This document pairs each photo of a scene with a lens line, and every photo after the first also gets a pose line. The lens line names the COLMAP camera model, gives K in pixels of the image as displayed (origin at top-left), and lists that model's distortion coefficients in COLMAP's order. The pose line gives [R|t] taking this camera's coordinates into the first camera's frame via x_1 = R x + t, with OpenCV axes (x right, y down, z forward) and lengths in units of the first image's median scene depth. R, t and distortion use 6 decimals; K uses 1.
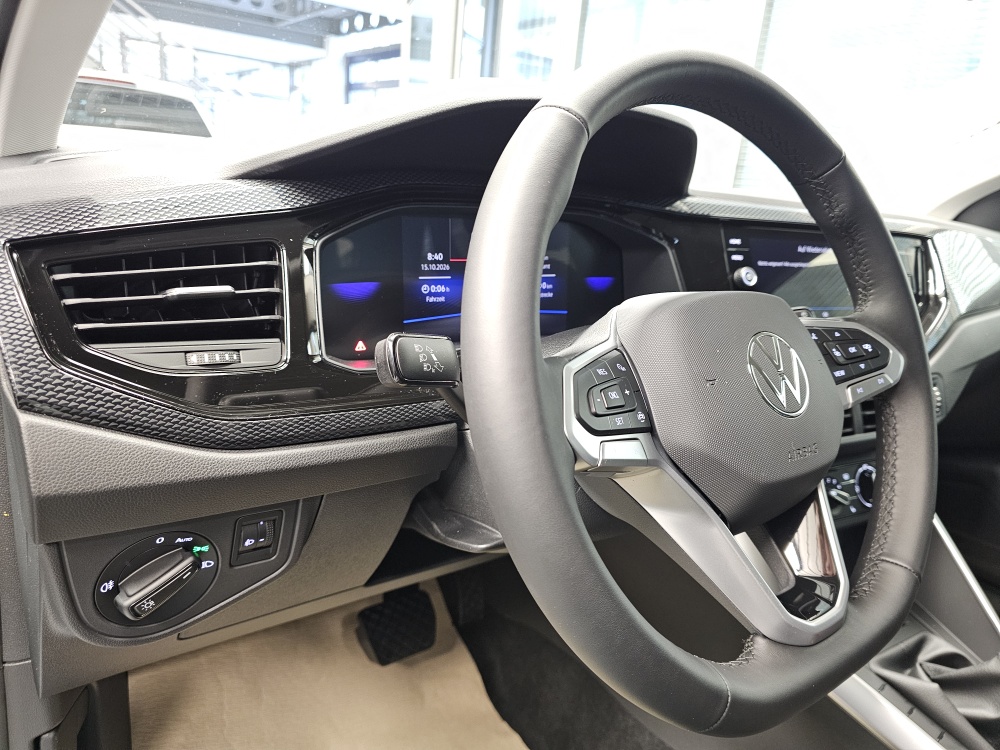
lens RADIAL K [[676.3, 0, 505.7], [0, 676.3, 389.6], [0, 0, 1]] dist [0.065001, -0.067523]
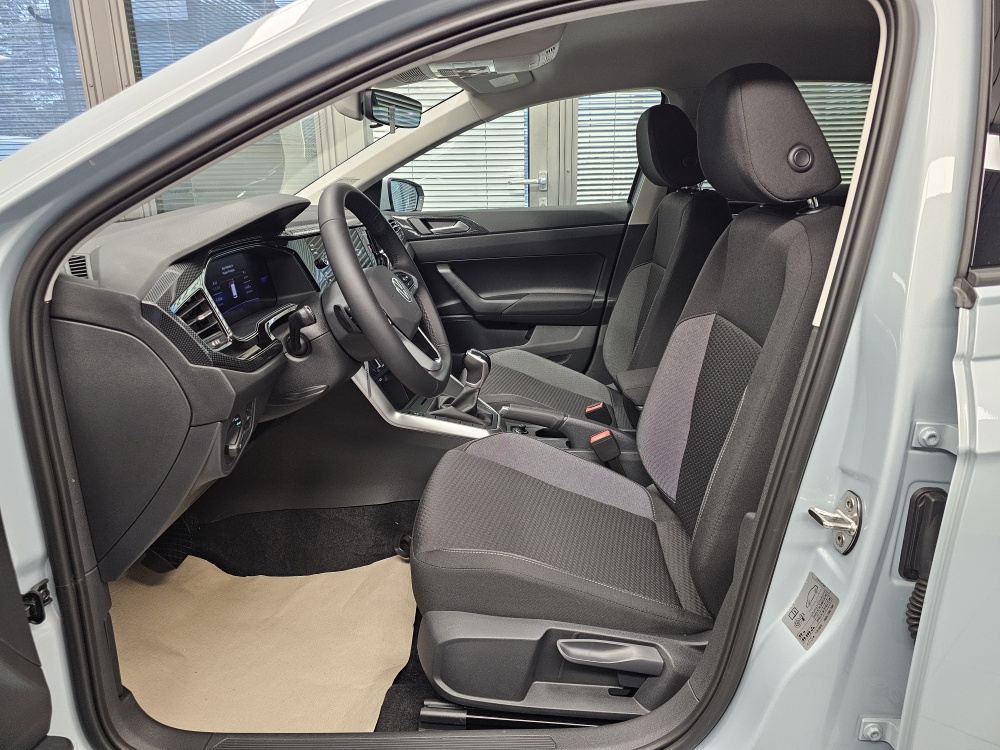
lens RADIAL K [[676.3, 0, 503.4], [0, 676.3, 368.9], [0, 0, 1]] dist [0.065001, -0.067523]
pose [[0.612181, -0.323073, 0.721705, -1.078213], [0.315135, 0.936788, 0.152044, -0.003483], [-0.725206, 0.134356, 0.675296, -0.877762]]
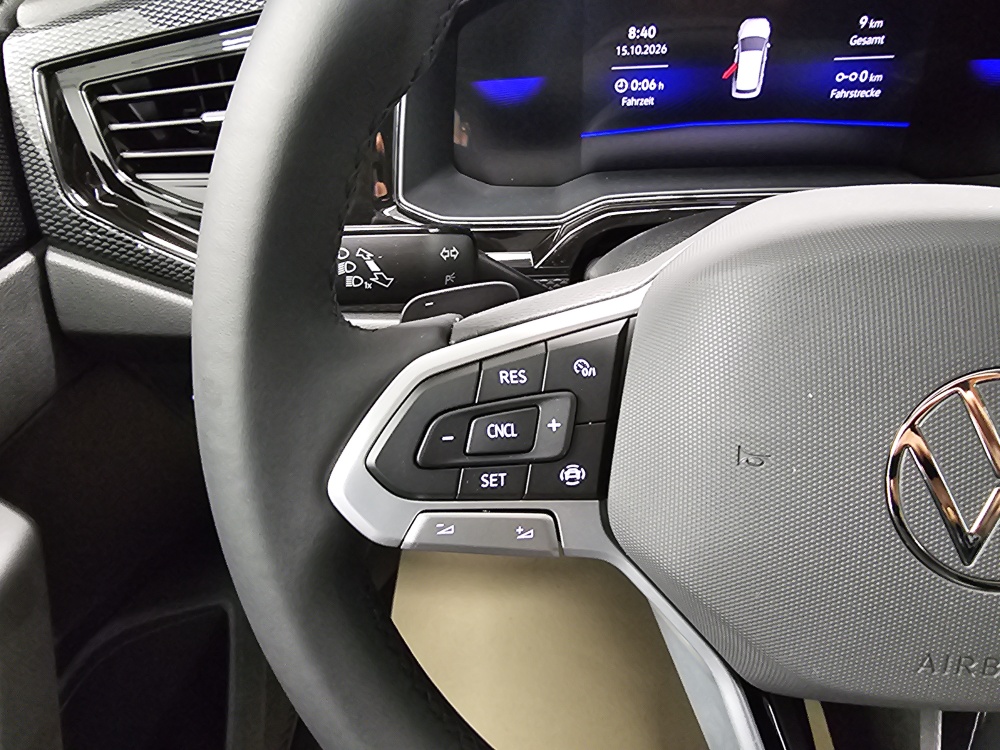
lens RADIAL K [[697.9, 0, 491.5], [0, 697.9, 379.9], [0, 0, 1]] dist [-0.008518, 0.009664]
pose [[0.744175, 0.313620, -0.589784, 0.277853], [-0.075468, 0.916752, 0.392263, -0.141117], [0.663707, -0.247403, 0.705893, 0.357084]]
